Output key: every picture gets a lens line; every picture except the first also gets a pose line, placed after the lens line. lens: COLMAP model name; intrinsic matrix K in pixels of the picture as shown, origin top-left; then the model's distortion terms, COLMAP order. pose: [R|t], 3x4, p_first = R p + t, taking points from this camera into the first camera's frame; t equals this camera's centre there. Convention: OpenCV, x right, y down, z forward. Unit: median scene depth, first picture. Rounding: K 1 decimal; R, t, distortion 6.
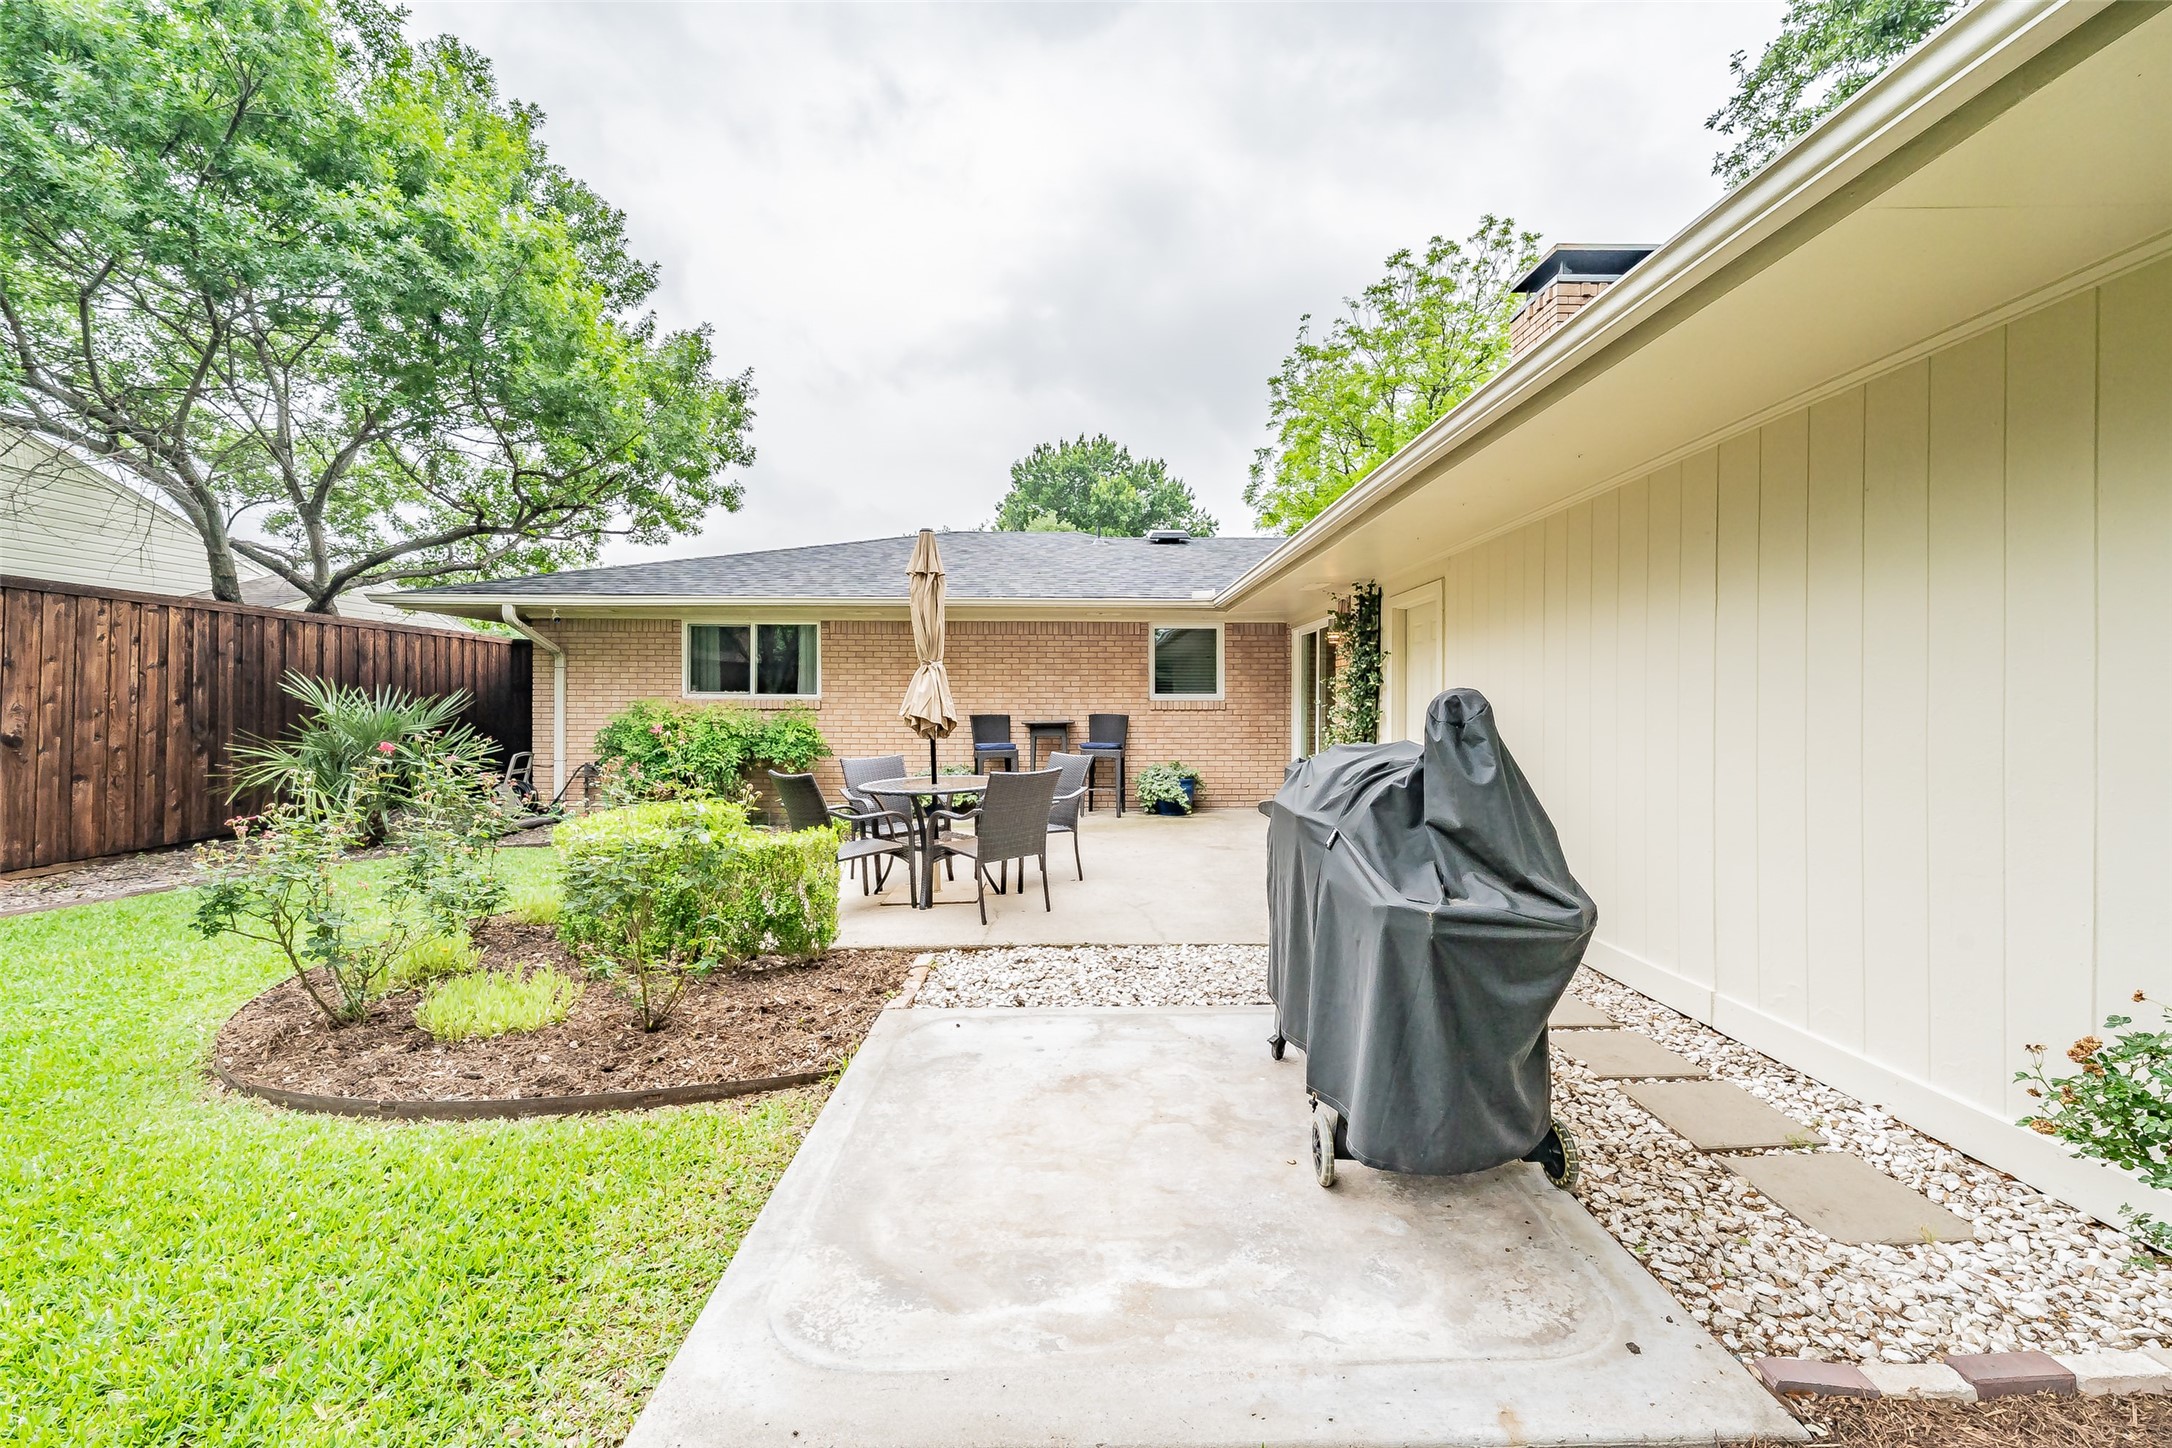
lens RADIAL K [[853.2, 0, 1089.3], [0, 853.2, 707.6], [0, 0, 1]] dist [0.005677, -0.000847]
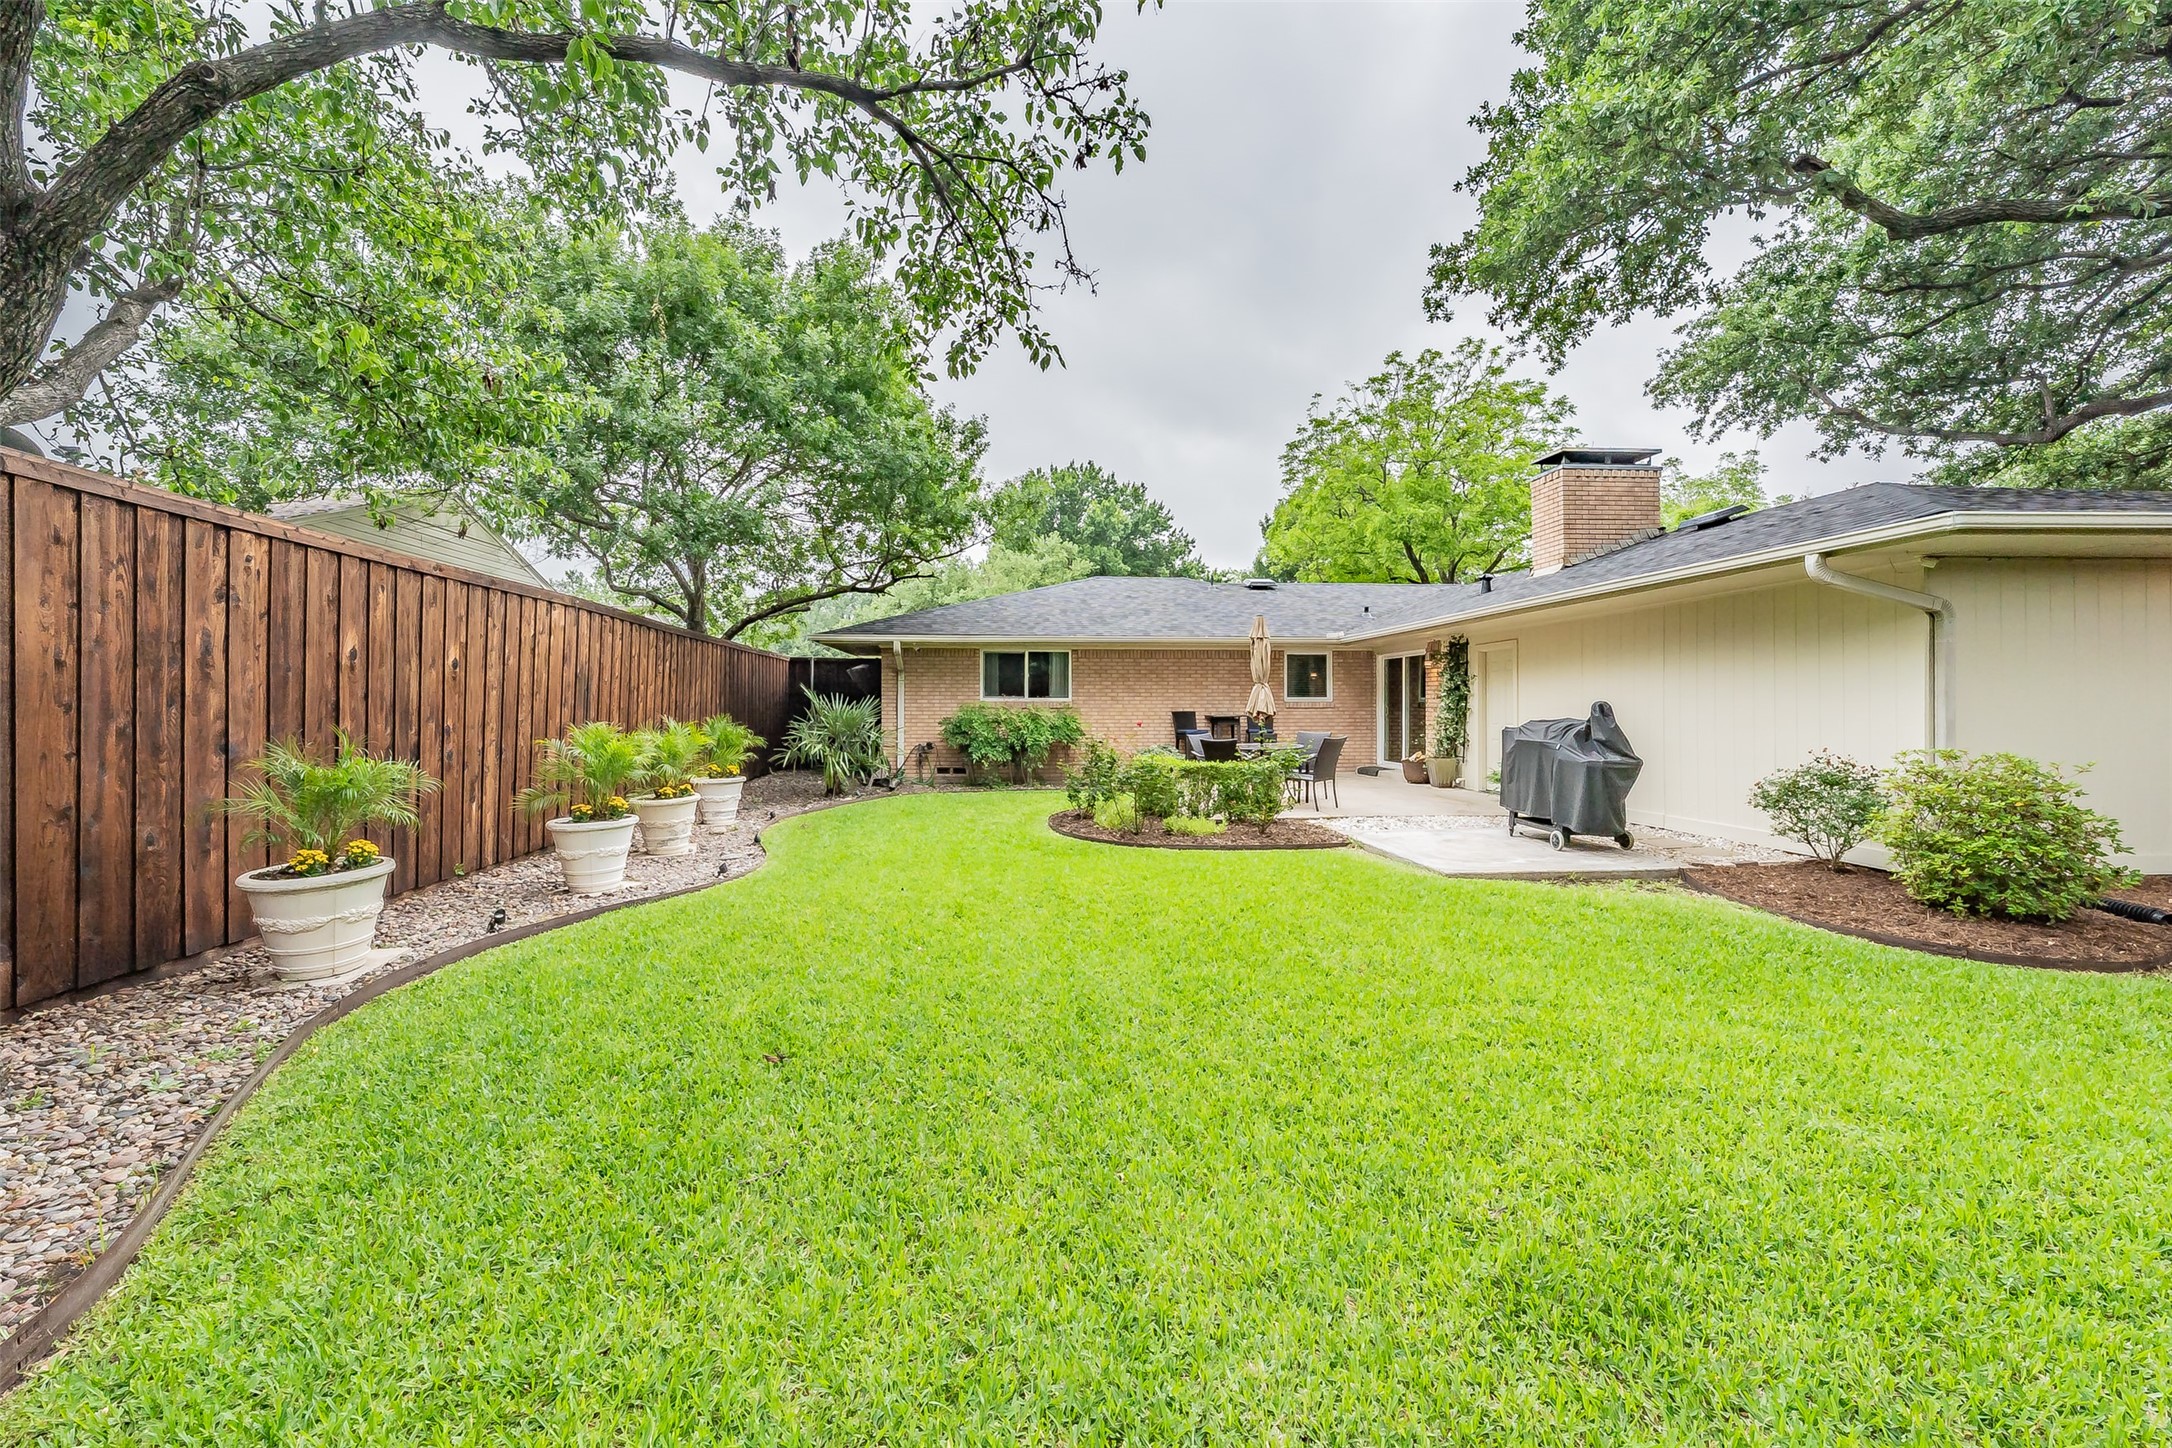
lens RADIAL K [[866.5, 0, 1035.0], [0, 866.5, 701.7], [0, 0, 1]] dist [-0.008563, 0.000204]
pose [[0.999233, -0.002267, 0.039082, -0.444122], [0.002504, 0.999979, -0.006027, -0.000065], [-0.039067, 0.006121, 0.999218, -0.535424]]
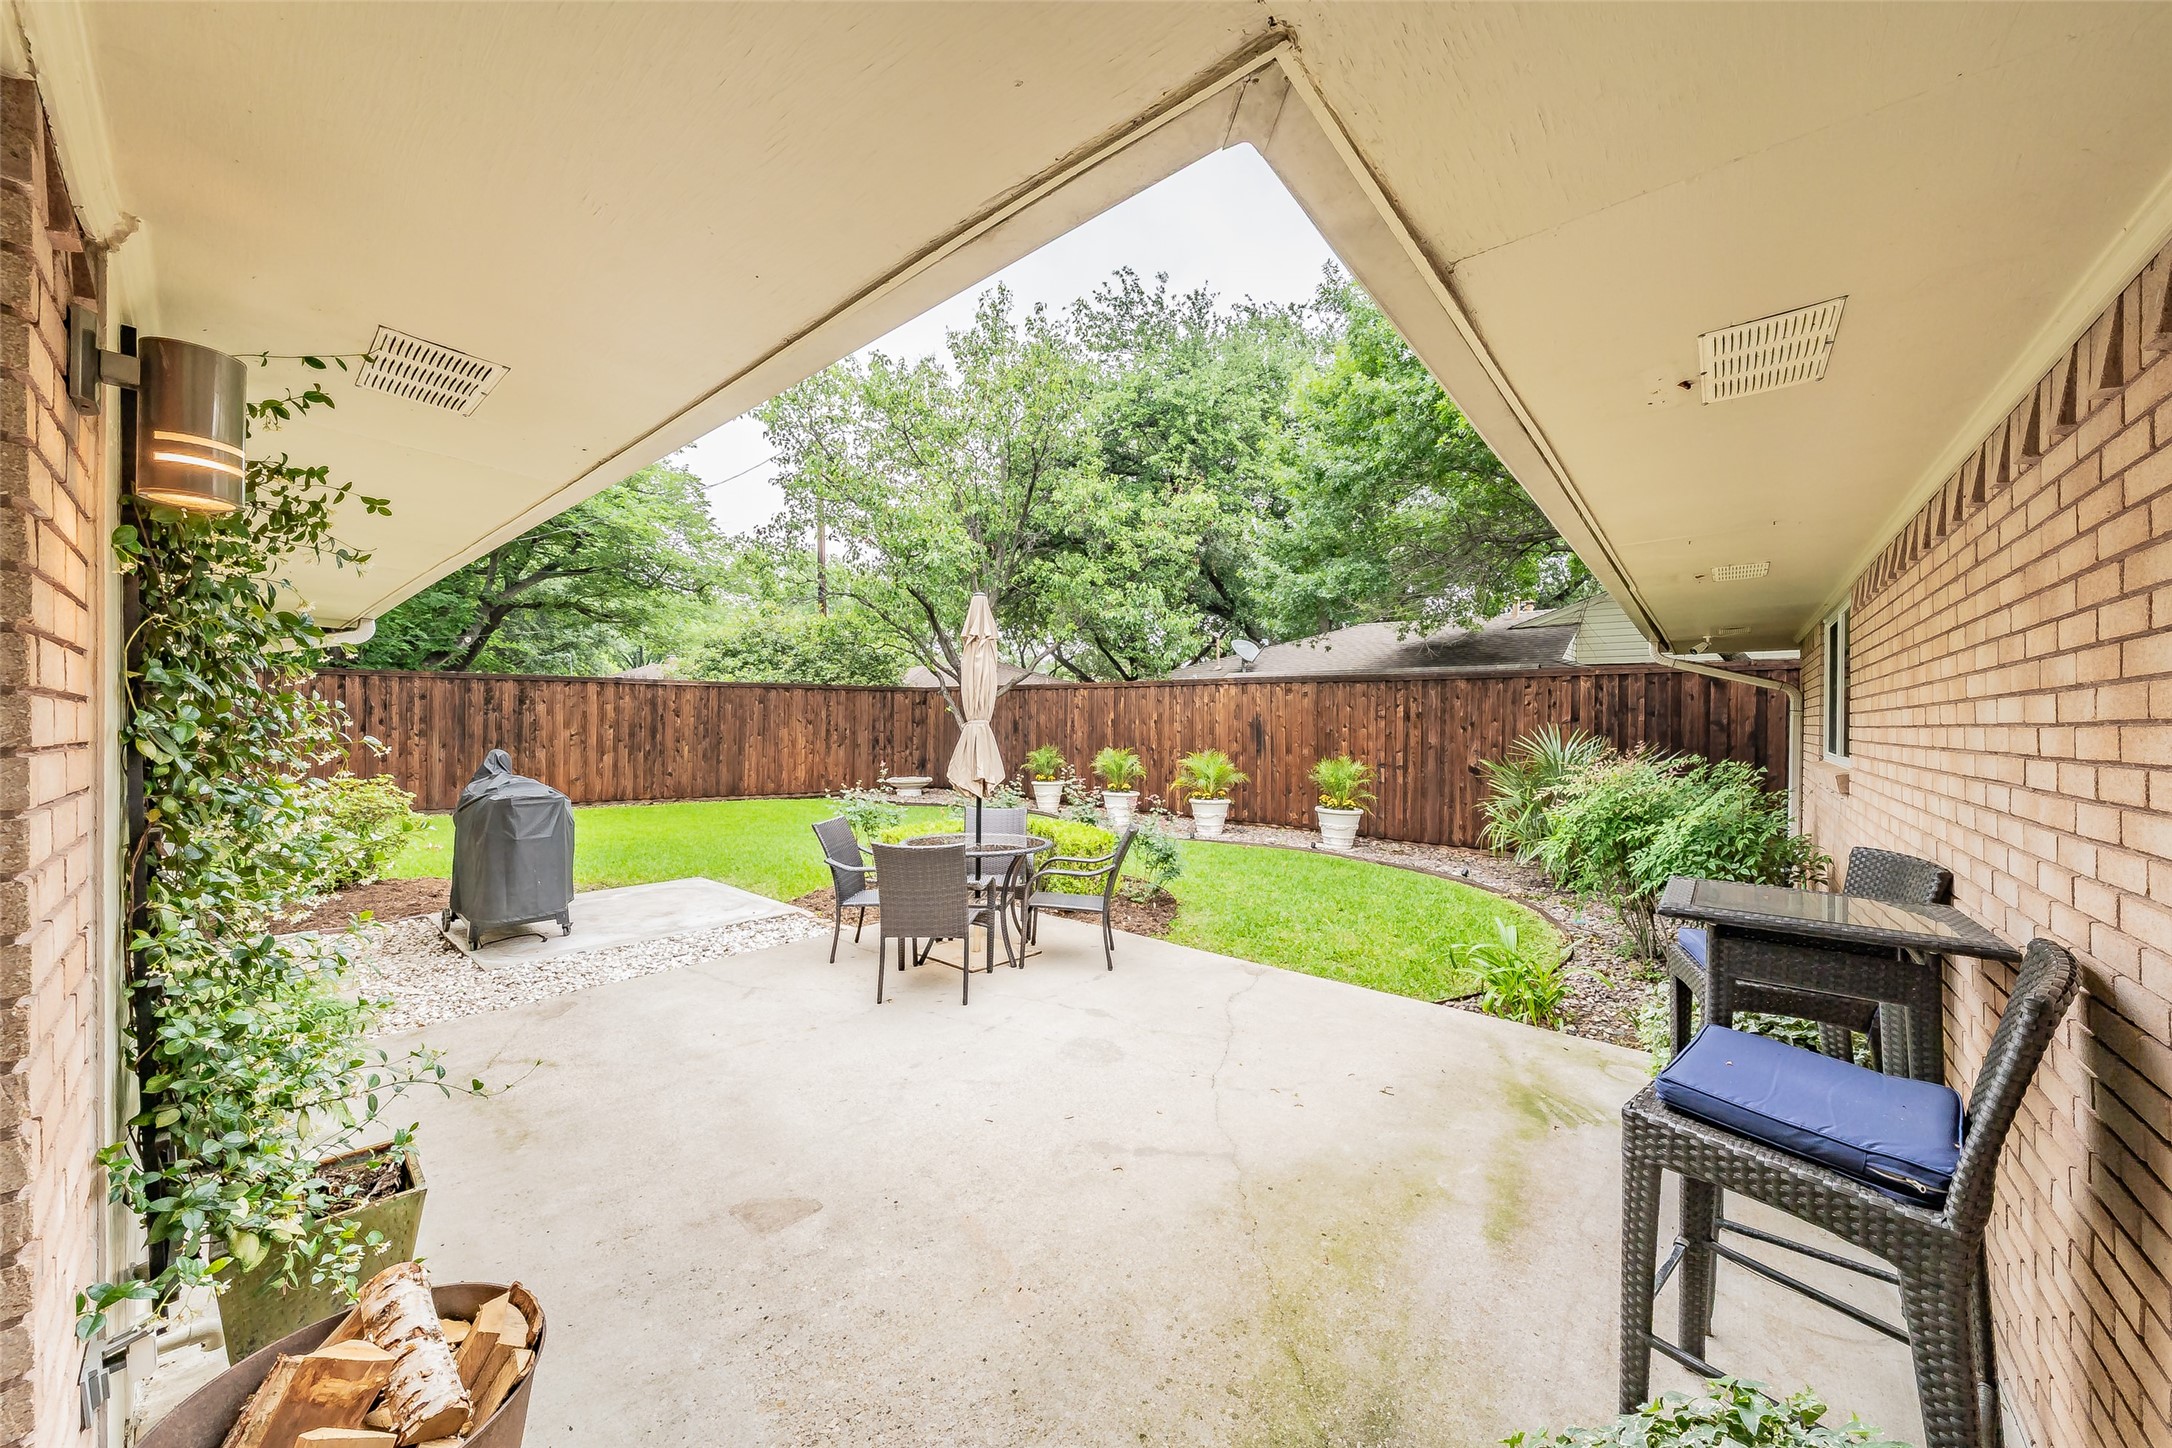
lens RADIAL K [[758.4, 0, 1092.7], [0, 758.4, 724.9], [0, 0, 1]] dist [-0.000432, -0.000956]
pose [[-0.672365, -0.005527, -0.740199, 0.226510], [-0.009124, 0.999958, 0.000821, -0.029904], [0.740164, 0.007306, -0.672387, 0.989985]]
